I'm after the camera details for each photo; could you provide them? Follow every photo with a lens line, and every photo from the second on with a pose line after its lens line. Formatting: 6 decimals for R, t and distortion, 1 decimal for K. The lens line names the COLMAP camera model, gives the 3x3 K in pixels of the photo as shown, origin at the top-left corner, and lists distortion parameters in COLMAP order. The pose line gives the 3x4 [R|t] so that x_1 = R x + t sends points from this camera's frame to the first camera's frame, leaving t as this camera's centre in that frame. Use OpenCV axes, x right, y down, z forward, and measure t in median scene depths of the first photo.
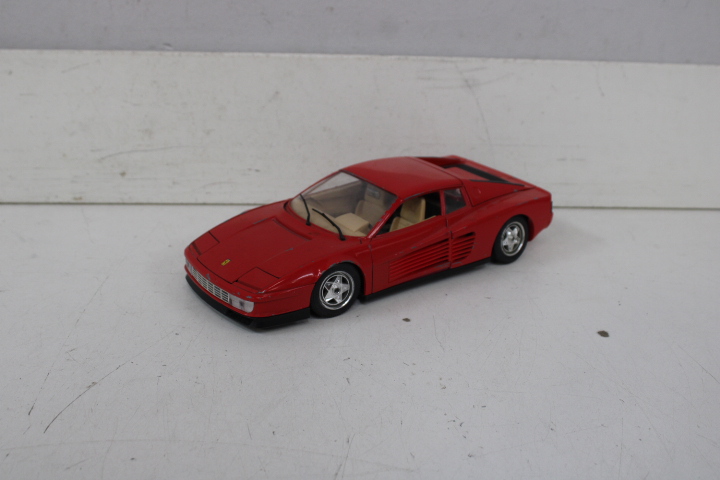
lens RADIAL K [[829.4, 0, 360.0], [0, 829.4, 240.0], [0, 0, 1]] dist [-0.092966, 0.063146]
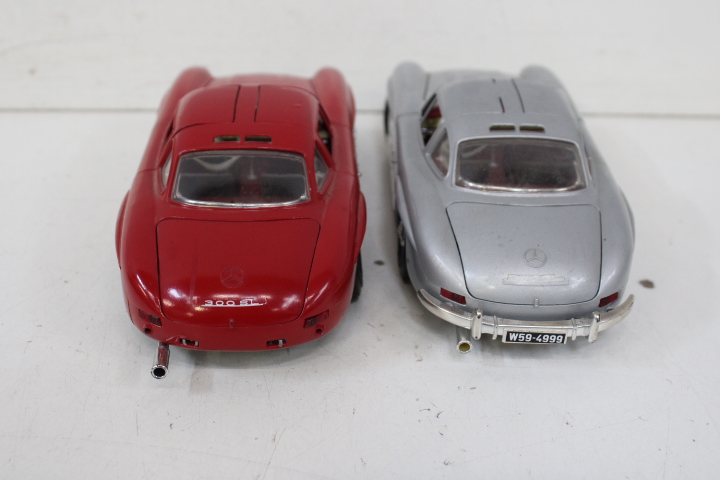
lens RADIAL K [[916.3, 0, 360.0], [0, 916.3, 240.0], [0, 0, 1]] dist [-0.063929, 0.042767]
pose [[0.999625, 0.003825, -0.027113, 0.047728], [-0.001465, 0.996248, 0.086531, 0.003982], [0.027342, -0.086459, 0.995880, 0.144173]]
